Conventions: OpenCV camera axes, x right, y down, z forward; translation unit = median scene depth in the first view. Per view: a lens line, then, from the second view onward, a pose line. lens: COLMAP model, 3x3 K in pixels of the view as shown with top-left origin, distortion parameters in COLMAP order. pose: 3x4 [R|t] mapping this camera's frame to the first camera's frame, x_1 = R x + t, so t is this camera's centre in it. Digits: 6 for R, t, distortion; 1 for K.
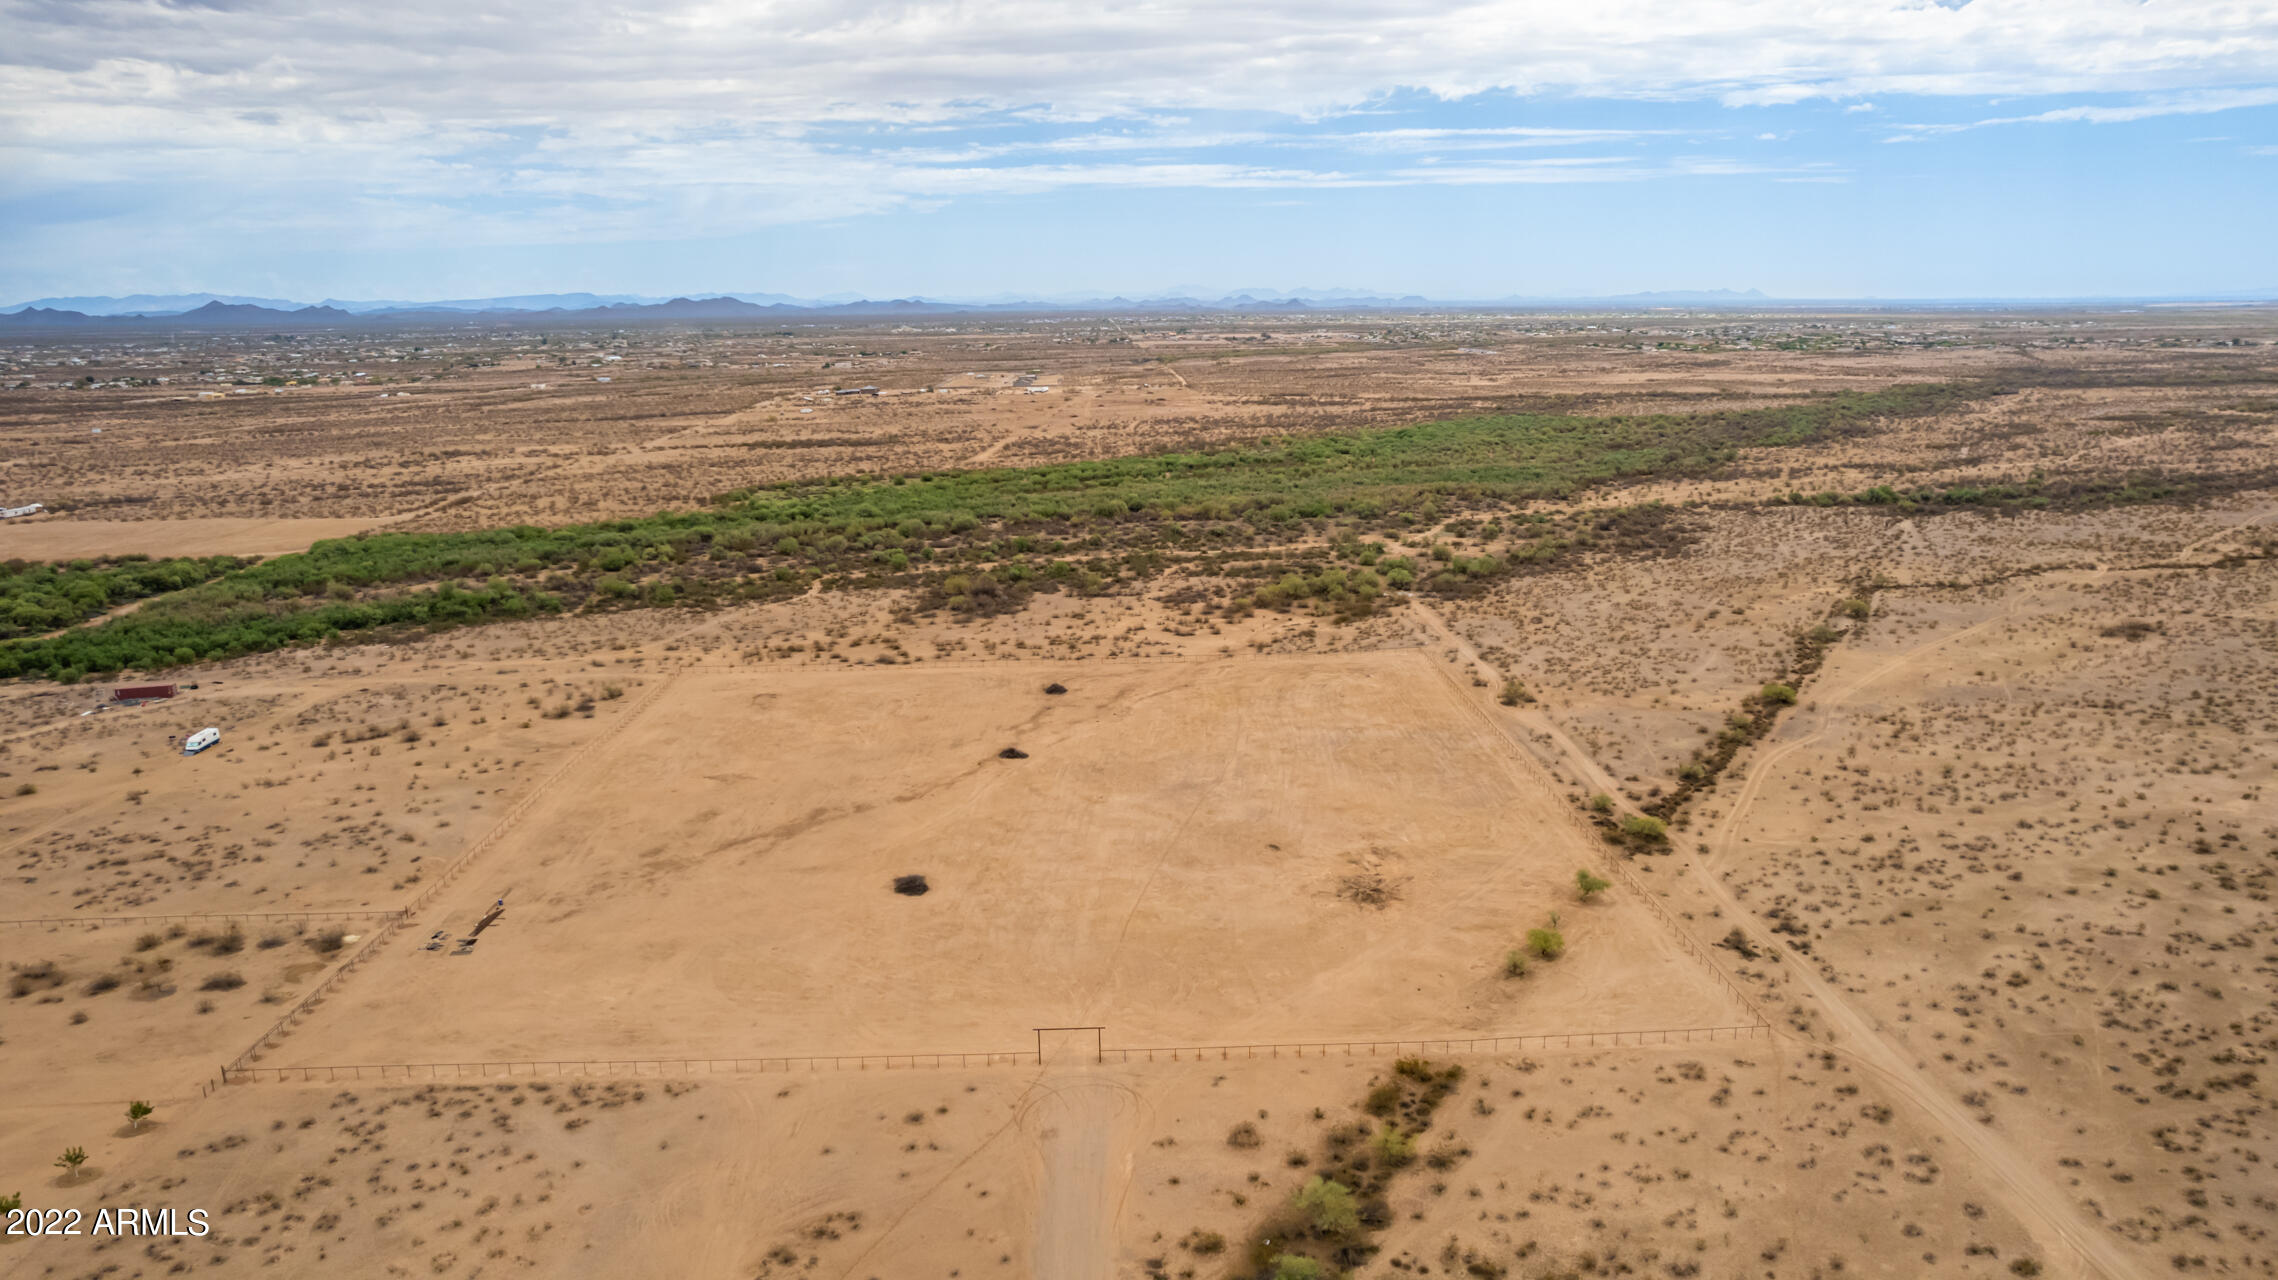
lens RADIAL K [[1459.8, 0, 1153.7], [0, 1459.8, 635.8], [0, 0, 1]] dist [-0.084672, 0.078415]
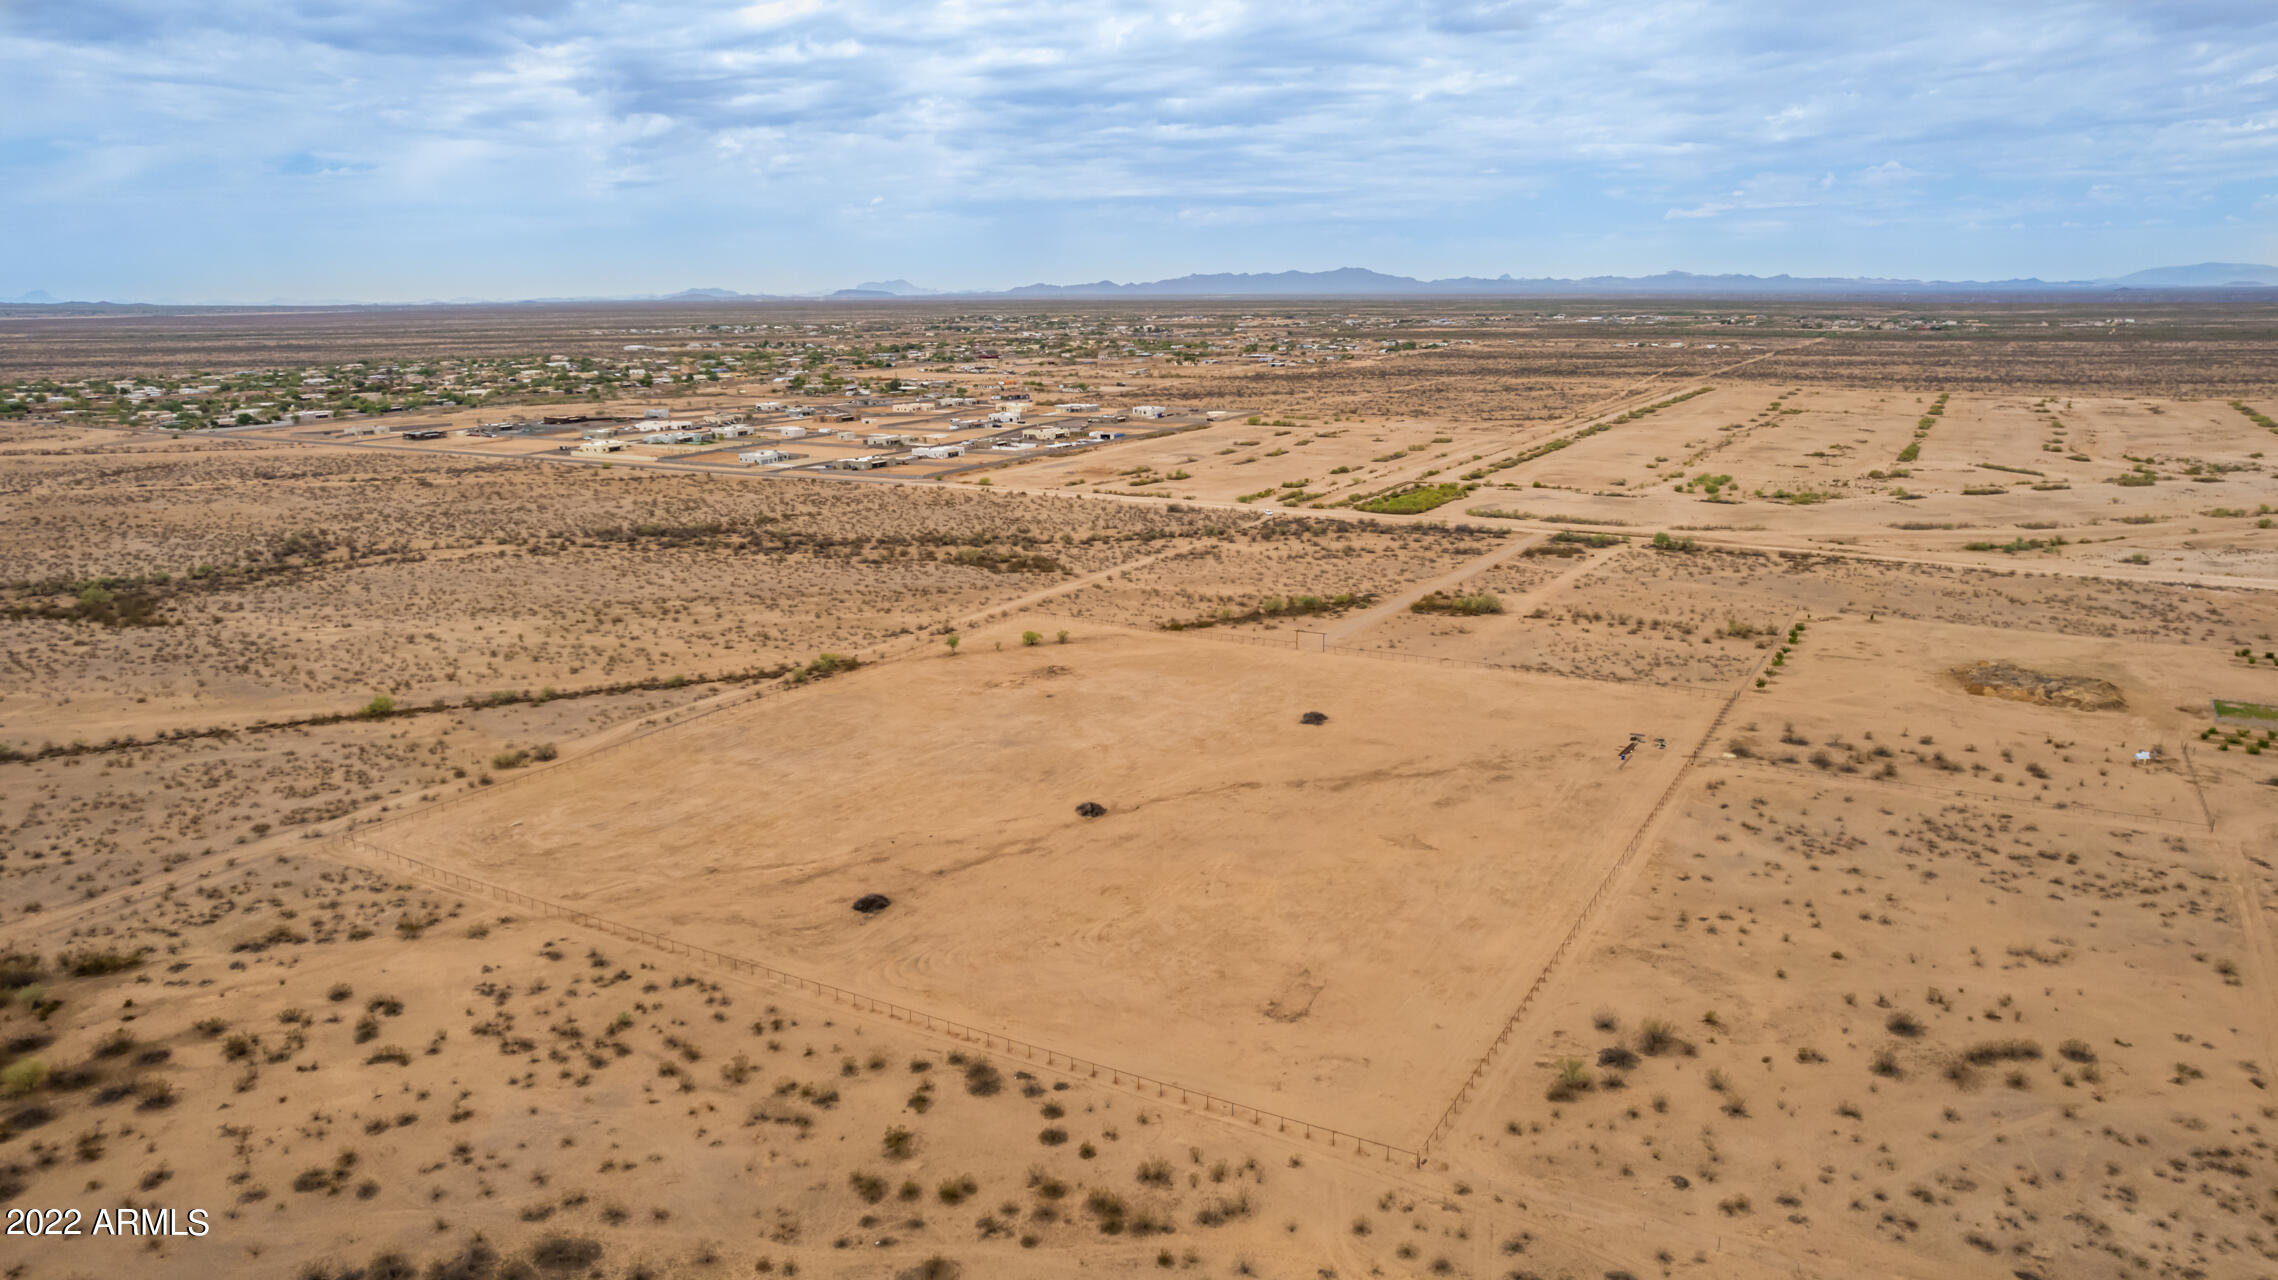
lens RADIAL K [[1495.1, 0, 1154.0], [0, 1495.1, 637.6], [0, 0, 1]] dist [-0.084608, 0.079093]
pose [[-0.845649, -0.103813, 0.523546, -0.713510], [0.140278, 0.903189, 0.405674, -0.447664], [-0.514975, 0.416500, -0.749218, 1.965713]]
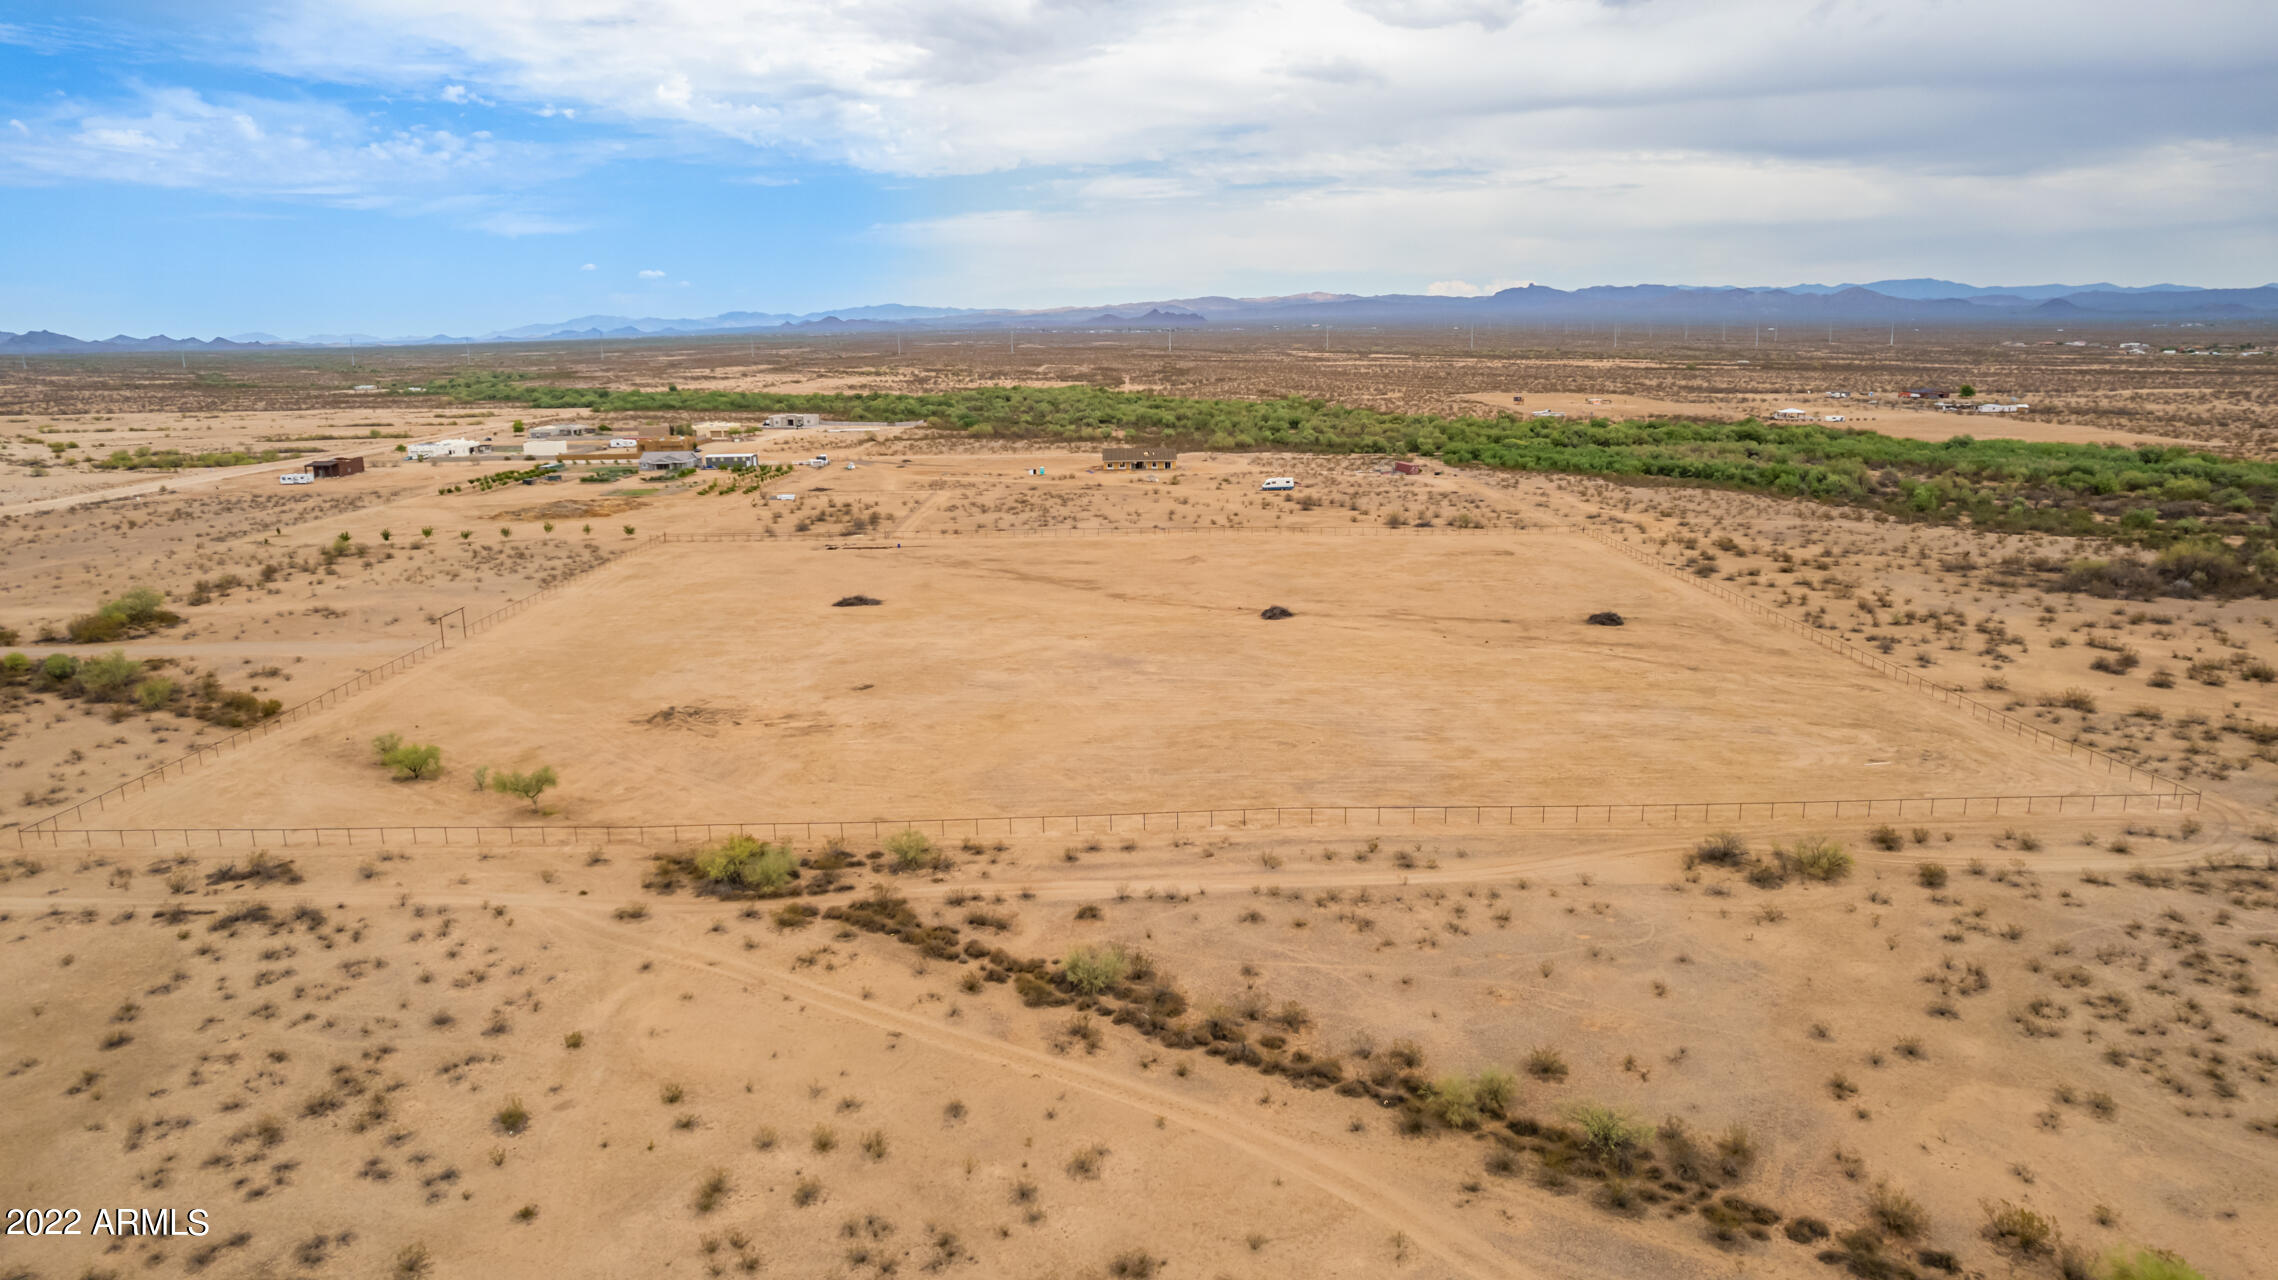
lens RADIAL K [[1459.8, 0, 1153.7], [0, 1459.8, 635.8], [0, 0, 1]] dist [-0.084672, 0.078415]
pose [[-0.030202, 0.222362, -0.974496, 0.815360], [-0.213611, 0.950982, 0.223616, -0.082152], [0.976452, 0.214917, 0.018777, 1.134423]]
